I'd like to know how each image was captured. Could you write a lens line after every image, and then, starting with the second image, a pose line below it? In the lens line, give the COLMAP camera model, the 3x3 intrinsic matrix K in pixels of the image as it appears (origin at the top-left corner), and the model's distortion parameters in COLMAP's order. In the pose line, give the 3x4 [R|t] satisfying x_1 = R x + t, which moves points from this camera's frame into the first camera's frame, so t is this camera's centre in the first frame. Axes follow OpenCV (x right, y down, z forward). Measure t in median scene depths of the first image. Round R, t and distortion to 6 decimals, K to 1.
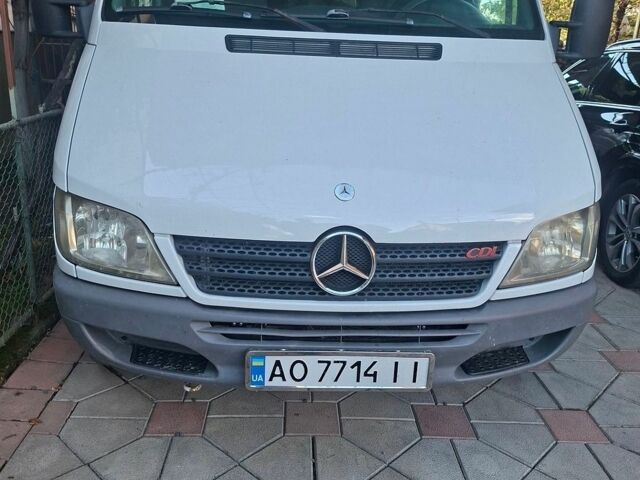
lens RADIAL K [[622.9, 0, 320.0], [0, 622.9, 240.0], [0, 0, 1]] dist [0.004307, -0.008185]
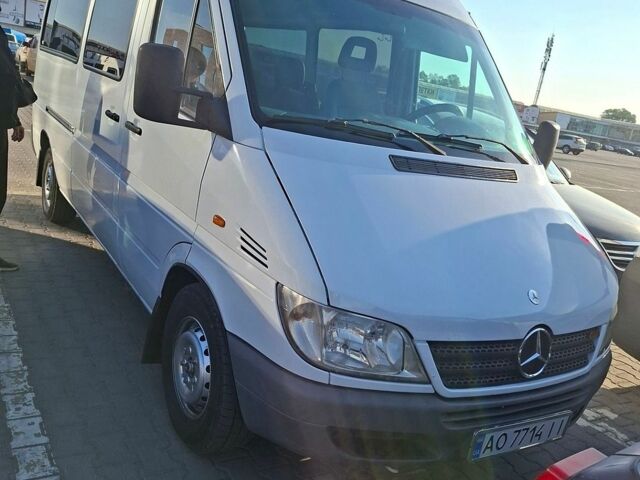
lens RADIAL K [[622.9, 0, 320.0], [0, 622.9, 240.0], [0, 0, 1]] dist [0.004307, -0.008185]
pose [[0.882507, -0.001647, 0.470297, -0.940655], [0.017996, 0.999380, -0.030270, -0.161130], [-0.469956, 0.035177, 0.881989, 0.057999]]
